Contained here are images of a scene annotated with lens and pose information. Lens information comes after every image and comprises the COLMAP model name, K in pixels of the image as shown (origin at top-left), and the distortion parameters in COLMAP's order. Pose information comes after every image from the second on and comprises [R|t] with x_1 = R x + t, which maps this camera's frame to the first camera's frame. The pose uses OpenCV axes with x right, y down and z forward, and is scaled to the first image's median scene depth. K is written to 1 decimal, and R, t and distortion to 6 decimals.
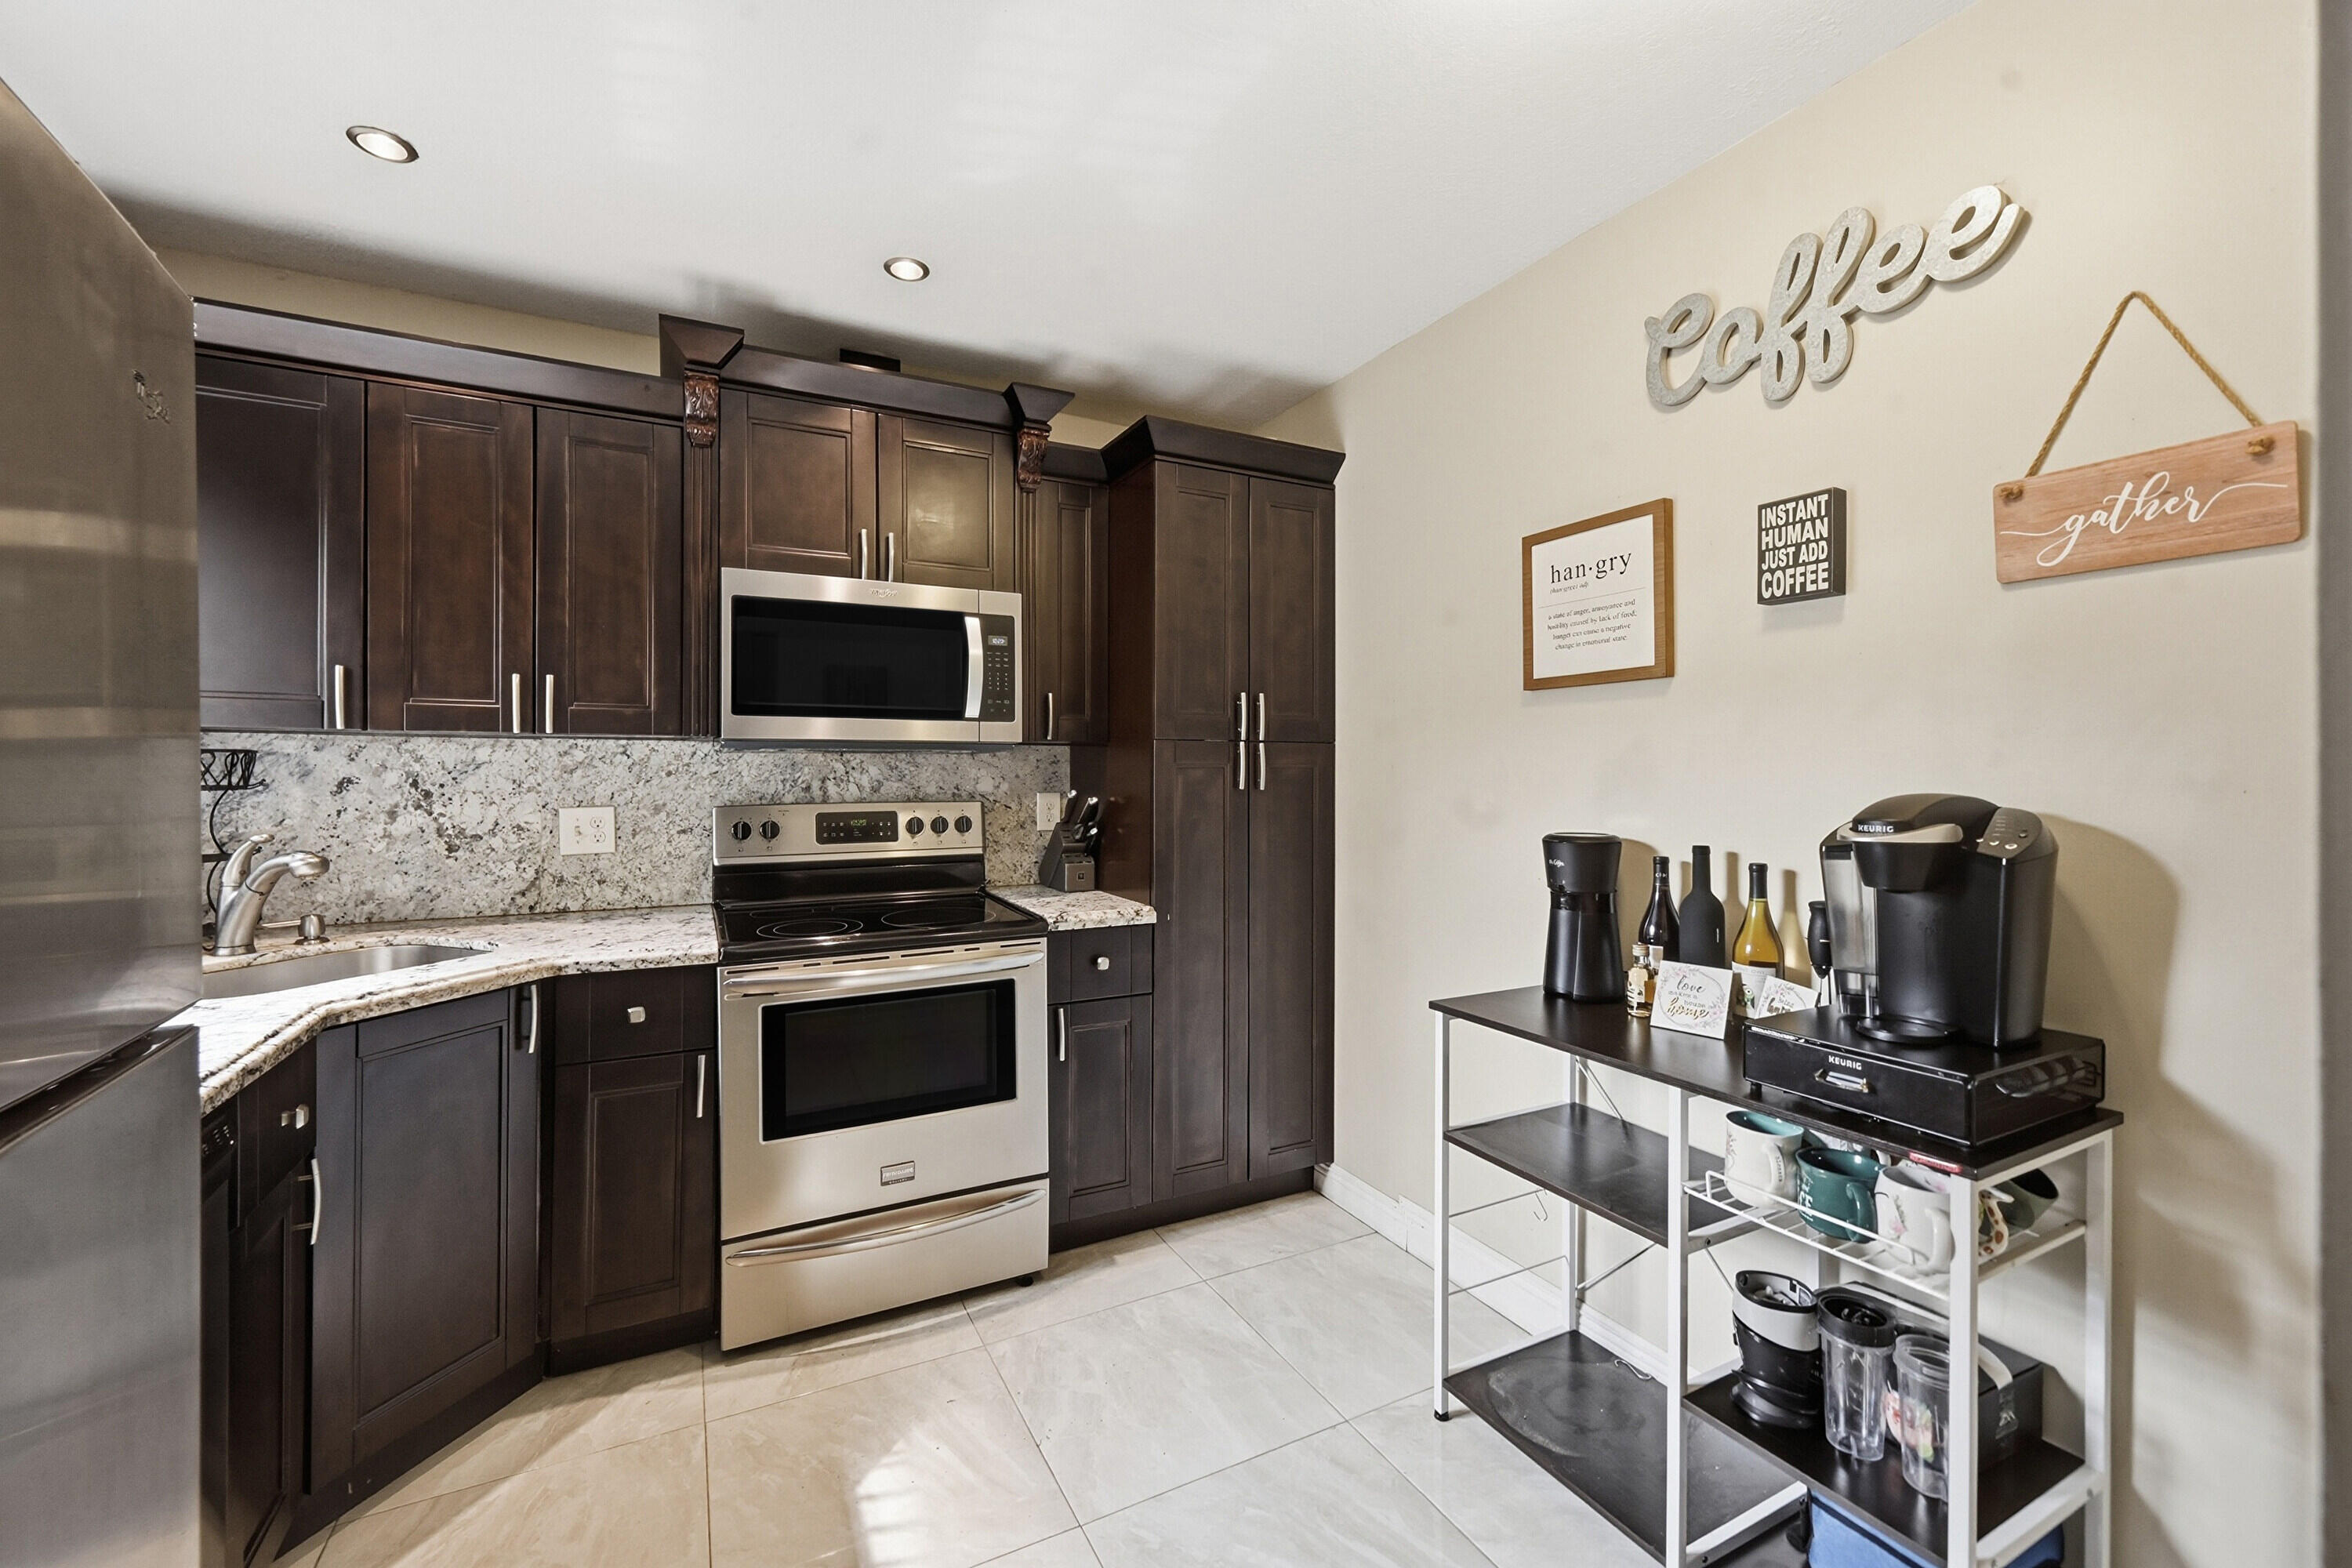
lens RADIAL K [[937.3, 0, 1157.0], [0, 937.3, 765.7], [0, 0, 1]] dist [-0.001509, -0.000012]
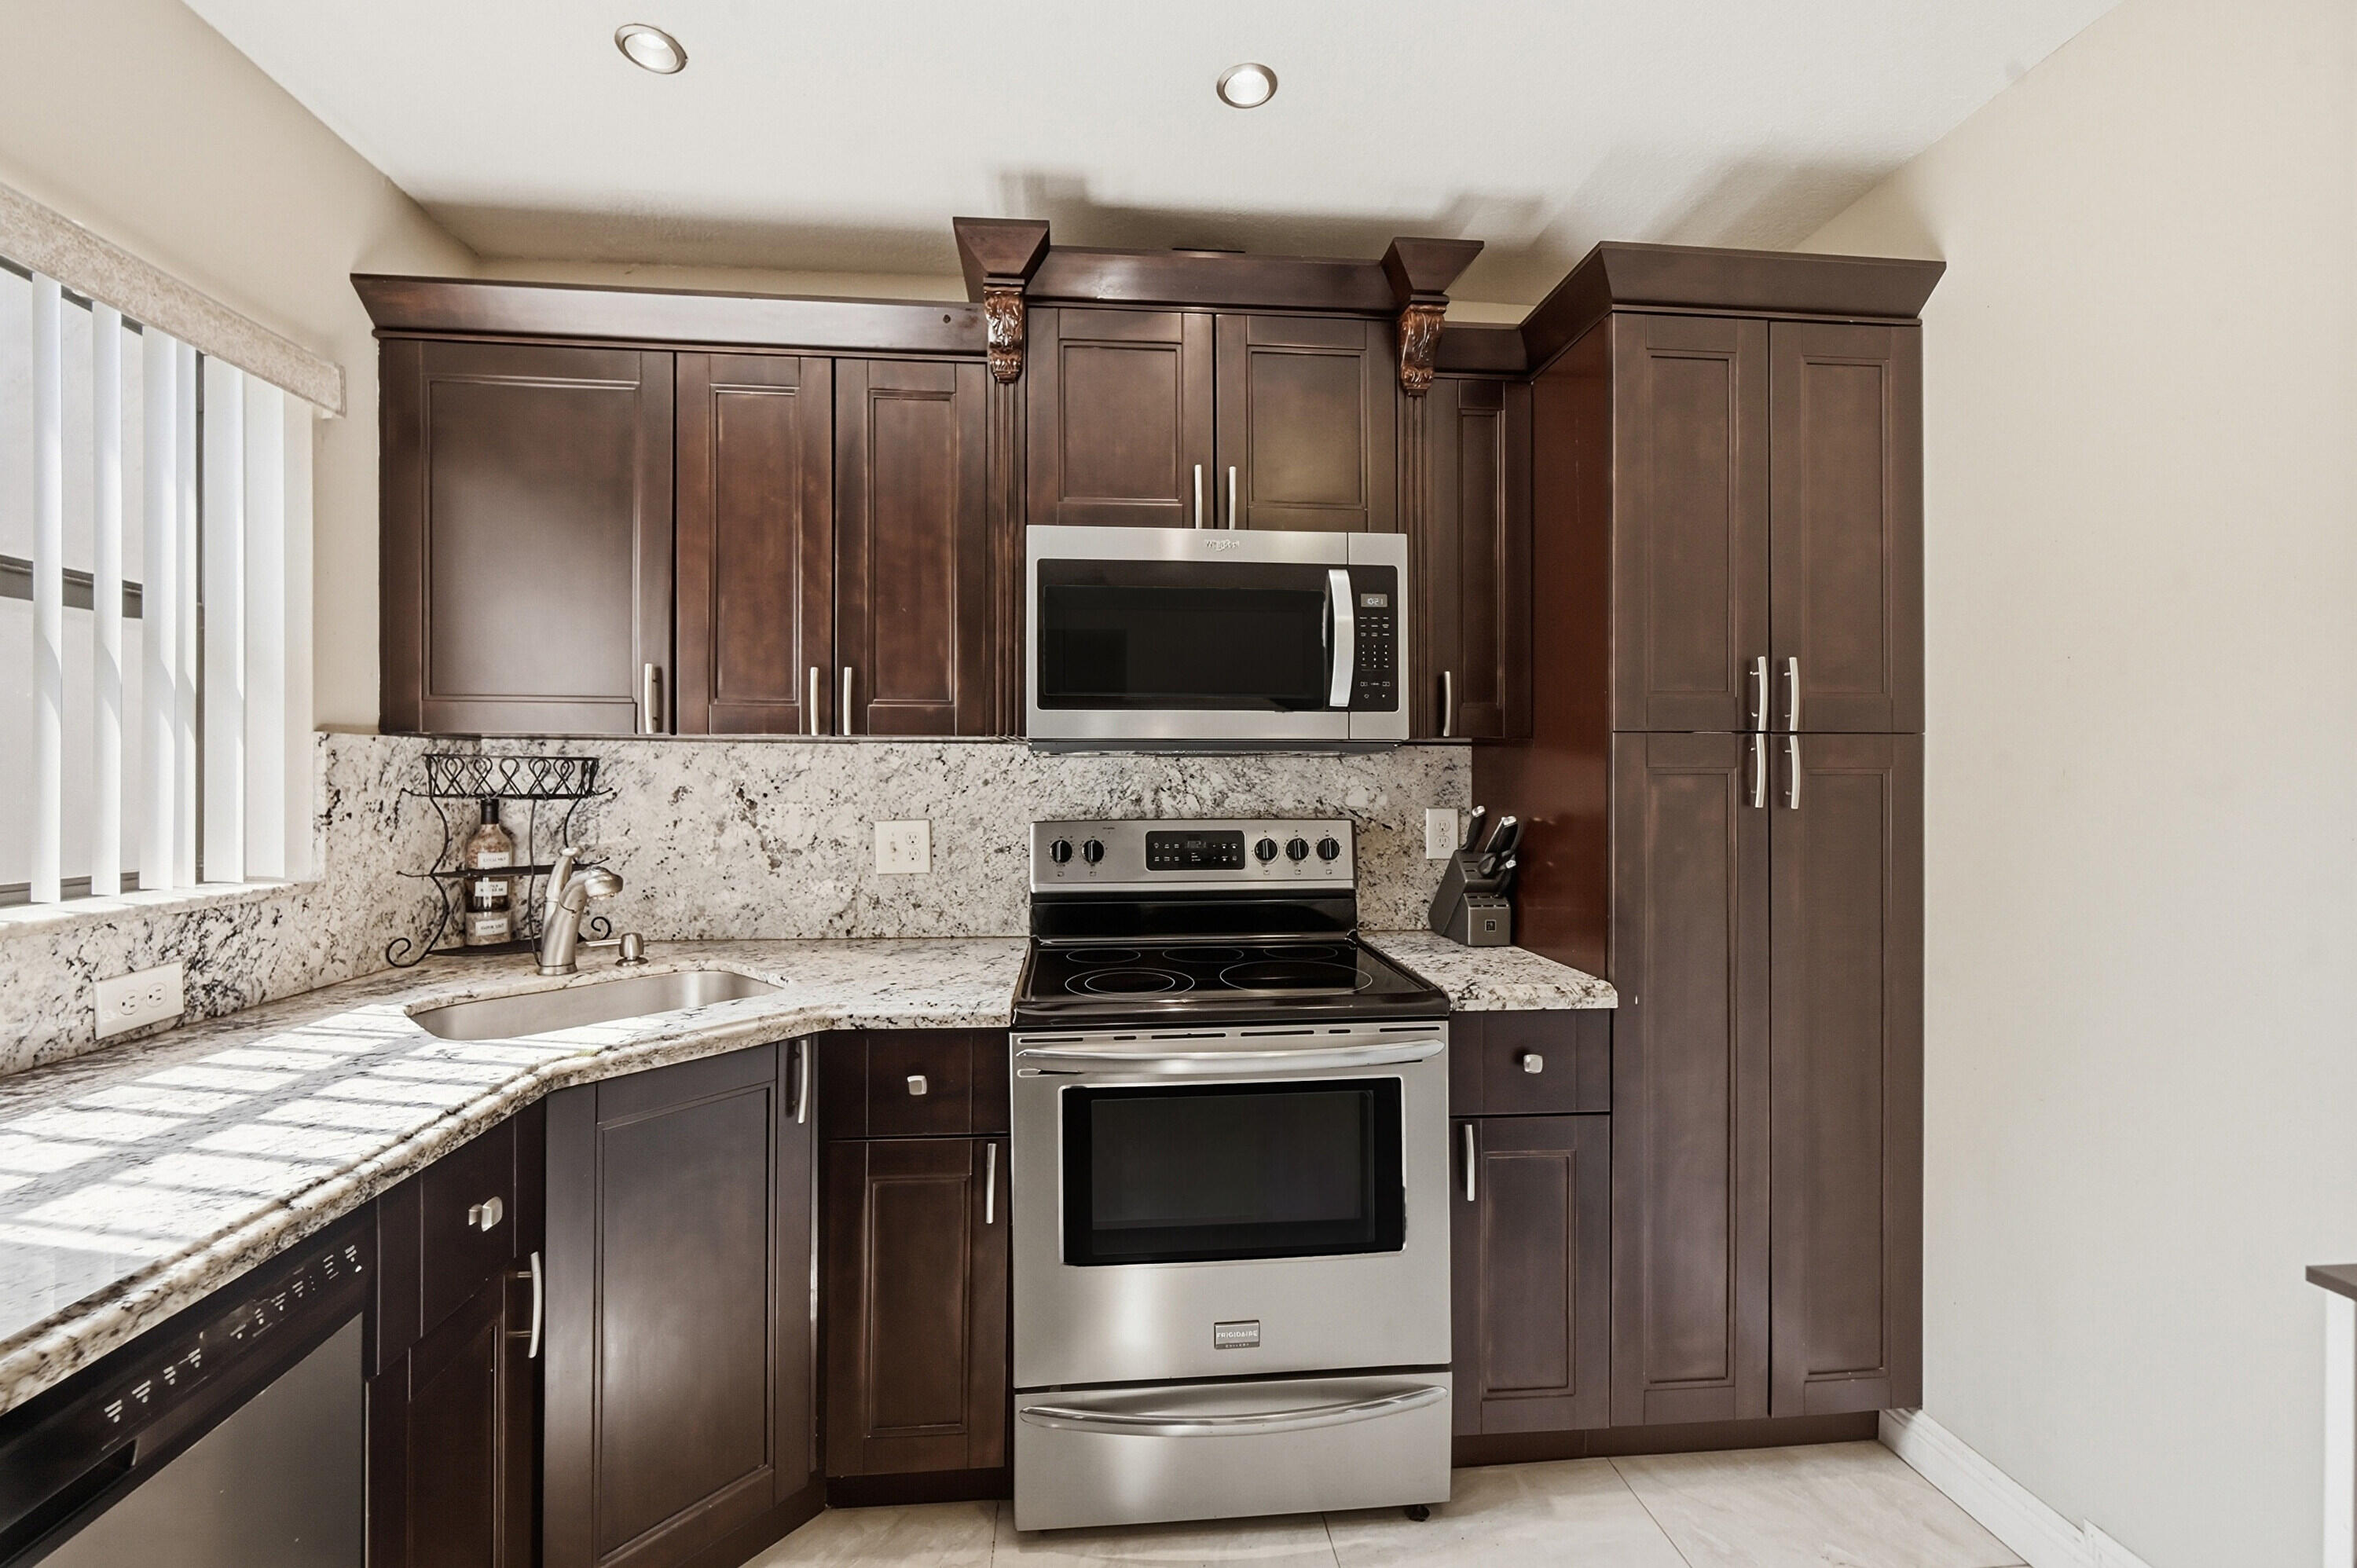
lens RADIAL K [[951.5, 0, 1157.1], [0, 951.5, 777.2], [0, 0, 1]] dist [-0.000046, 0.000177]
pose [[0.926466, -0.001203, -0.376376, -0.050915], [0.001887, 0.999997, 0.001448, 0.002779], [0.376373, -0.002052, 0.926466, 0.266119]]
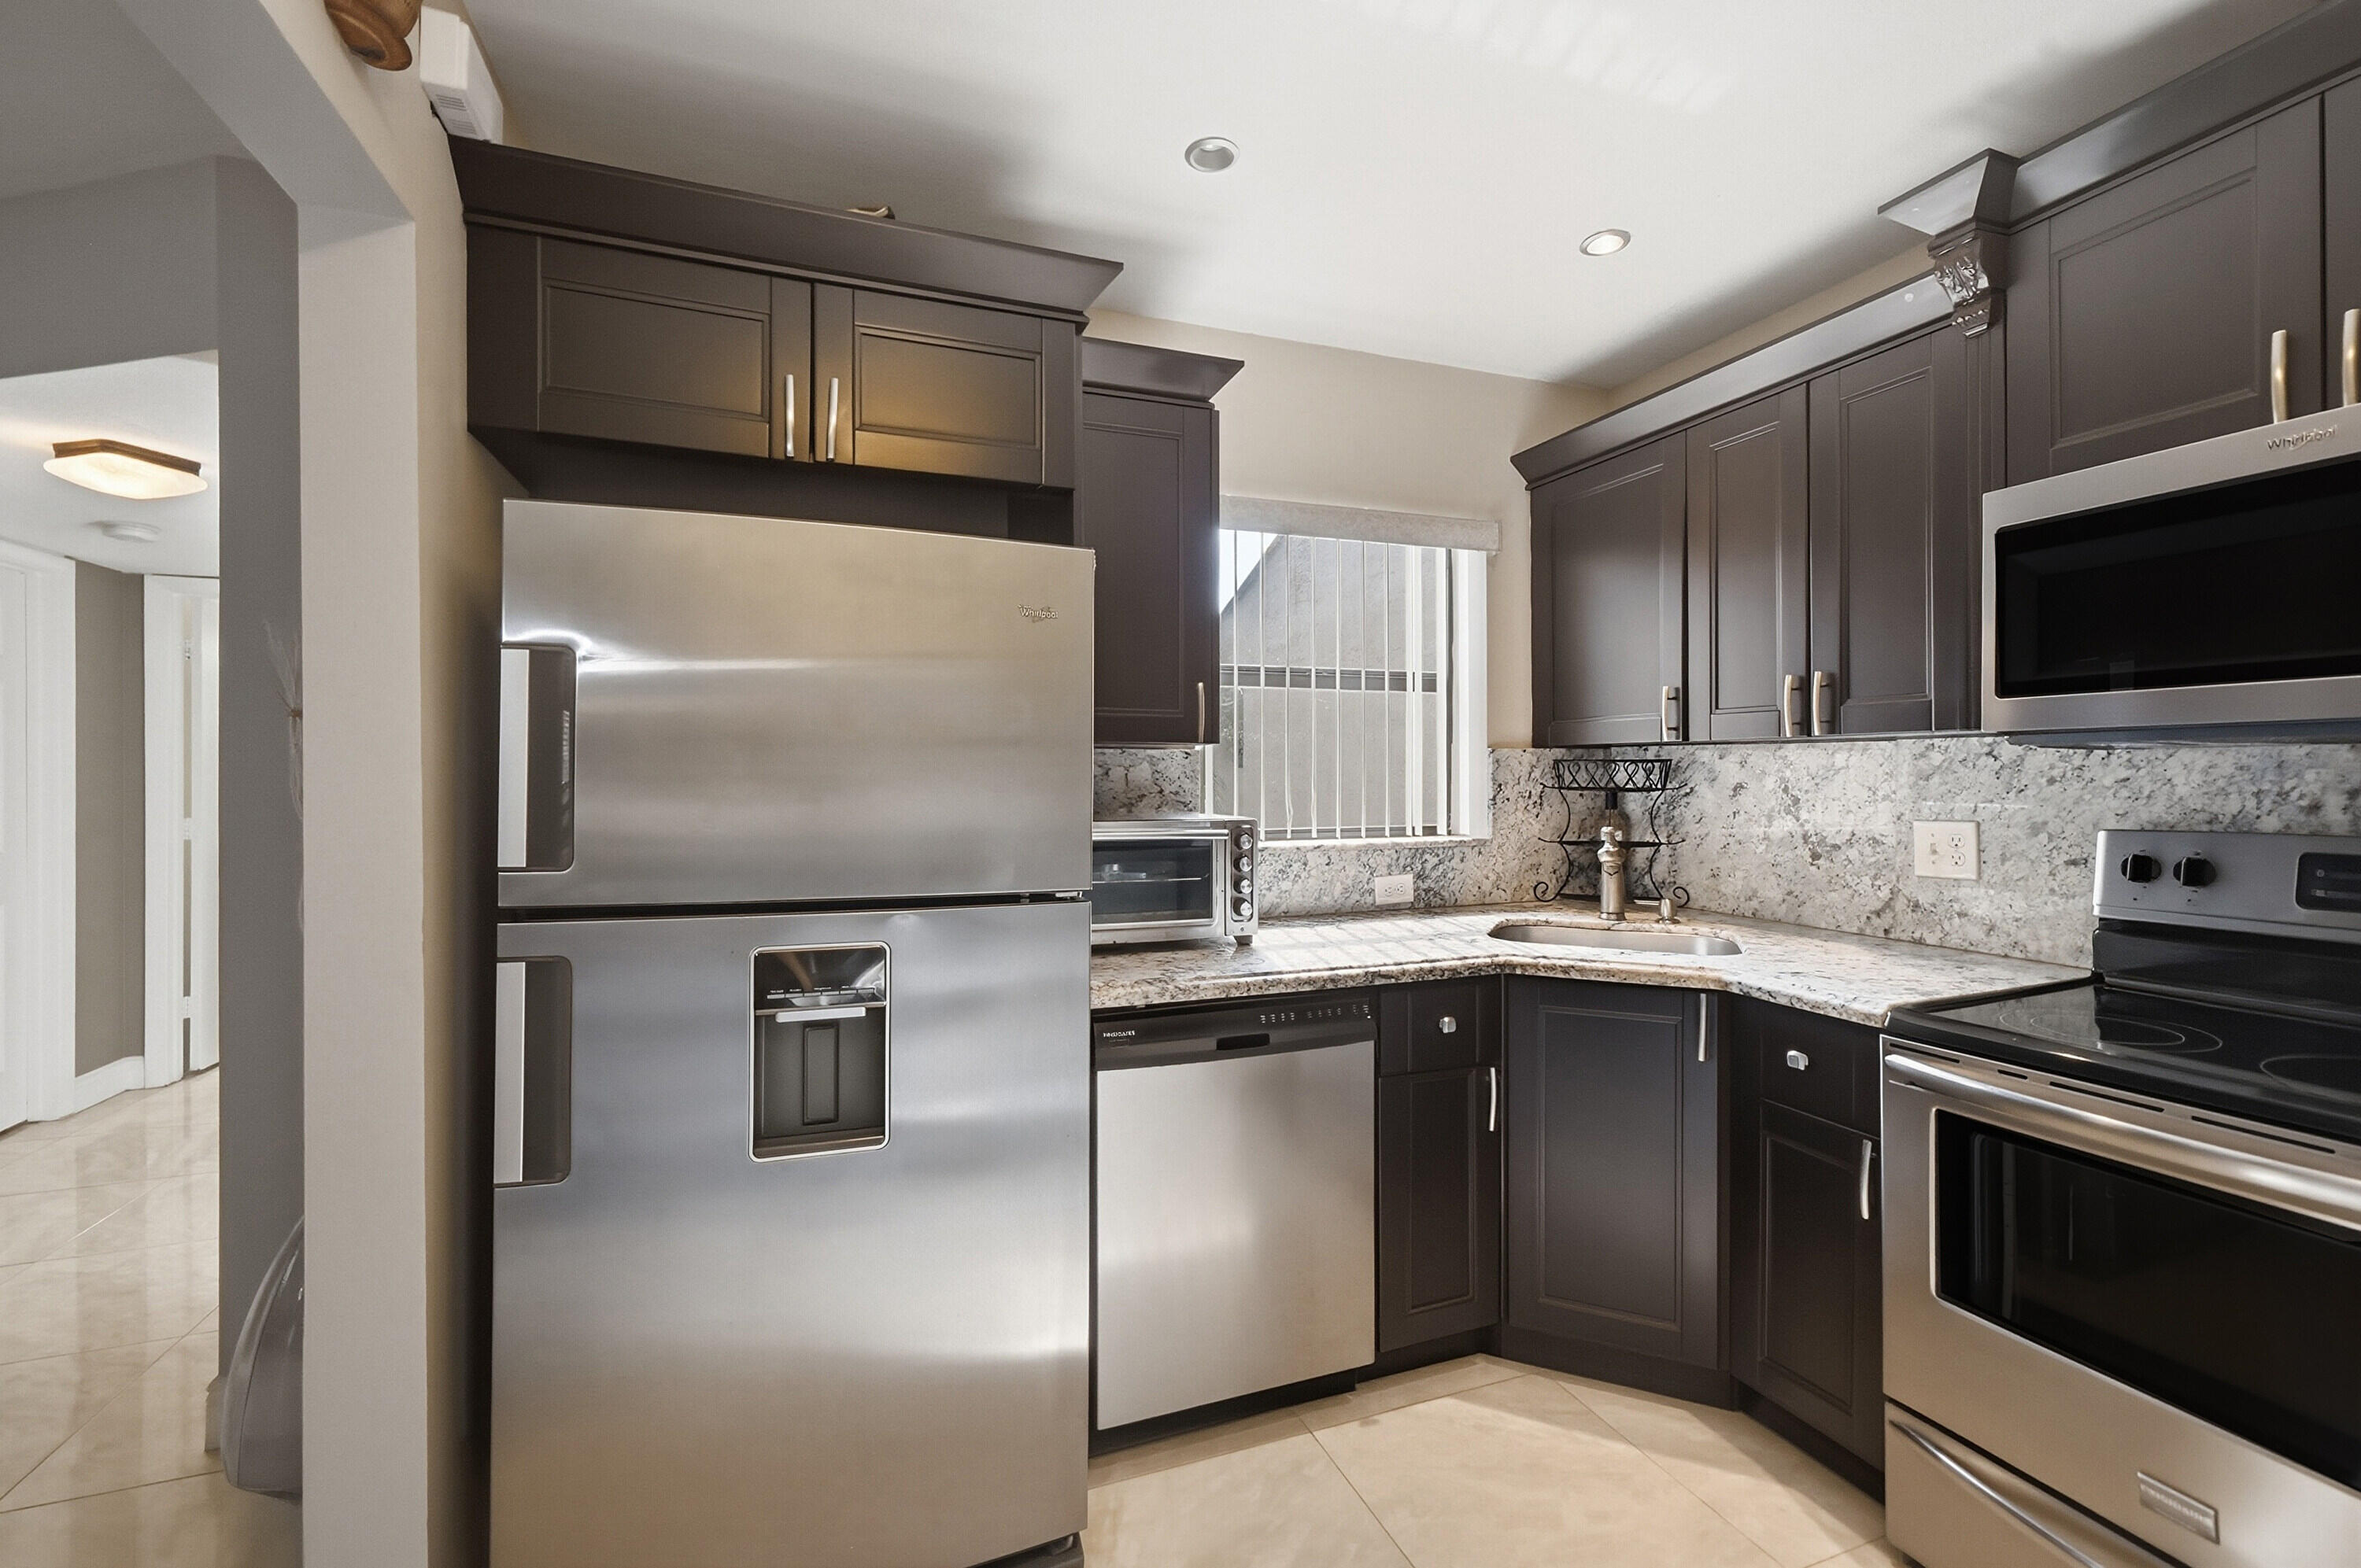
lens RADIAL K [[964.5, 0, 1158.1], [0, 964.5, 779.9], [0, 0, 1]] dist [-0.001647, -0.000479]
pose [[-0.121515, 0.003955, -0.992582, 0.317691], [0.005593, 0.999979, 0.003300, 0.001559], [0.992574, -0.005150, -0.121535, 0.425870]]
